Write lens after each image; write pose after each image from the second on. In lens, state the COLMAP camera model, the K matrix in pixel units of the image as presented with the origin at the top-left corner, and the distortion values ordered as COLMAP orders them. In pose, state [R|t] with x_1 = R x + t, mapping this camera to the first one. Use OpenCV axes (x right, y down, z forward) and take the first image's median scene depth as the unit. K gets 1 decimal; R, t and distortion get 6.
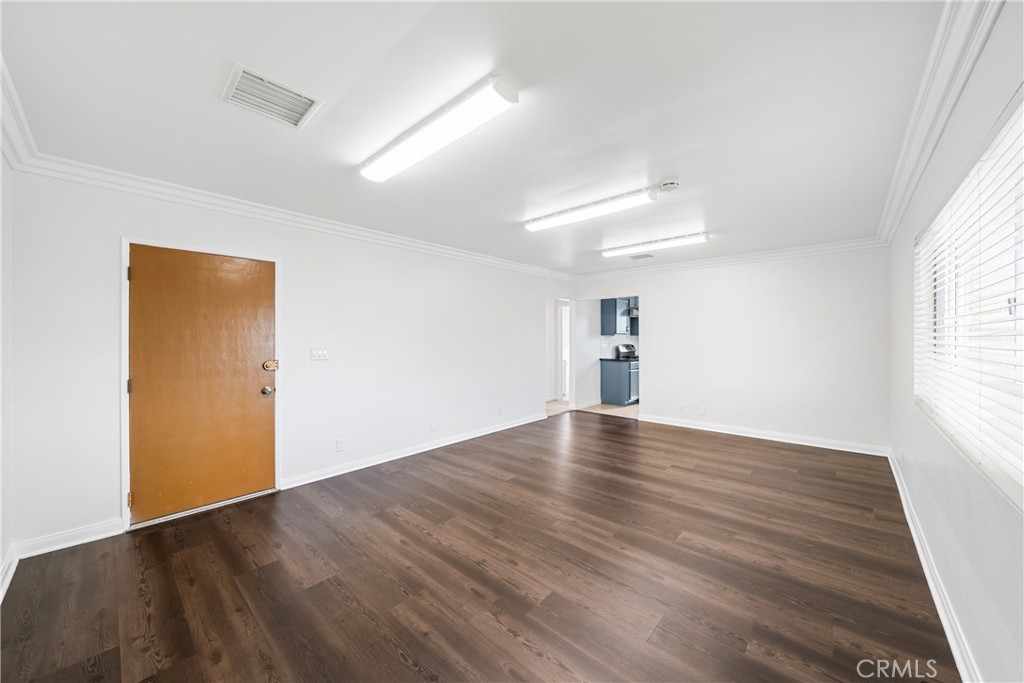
lens RADIAL K [[369.5, 0, 508.1], [0, 369.5, 335.2], [0, 0, 1]] dist [-0.009011, -0.000091]
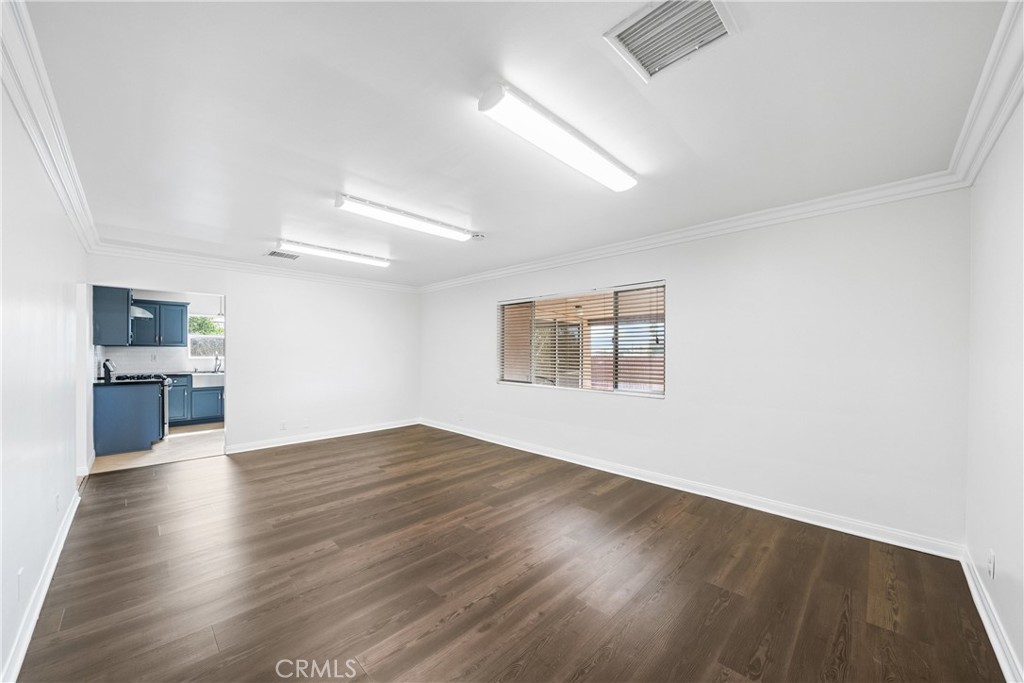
lens RADIAL K [[369.5, 0, 507.7], [0, 369.5, 350.8], [0, 0, 1]] dist [-0.009011, -0.000091]
pose [[0.048661, 0.002178, 0.998813, -0.851862], [-0.009238, 0.999956, -0.001731, 0.011673], [-0.998773, -0.009143, 0.048679, 0.779913]]
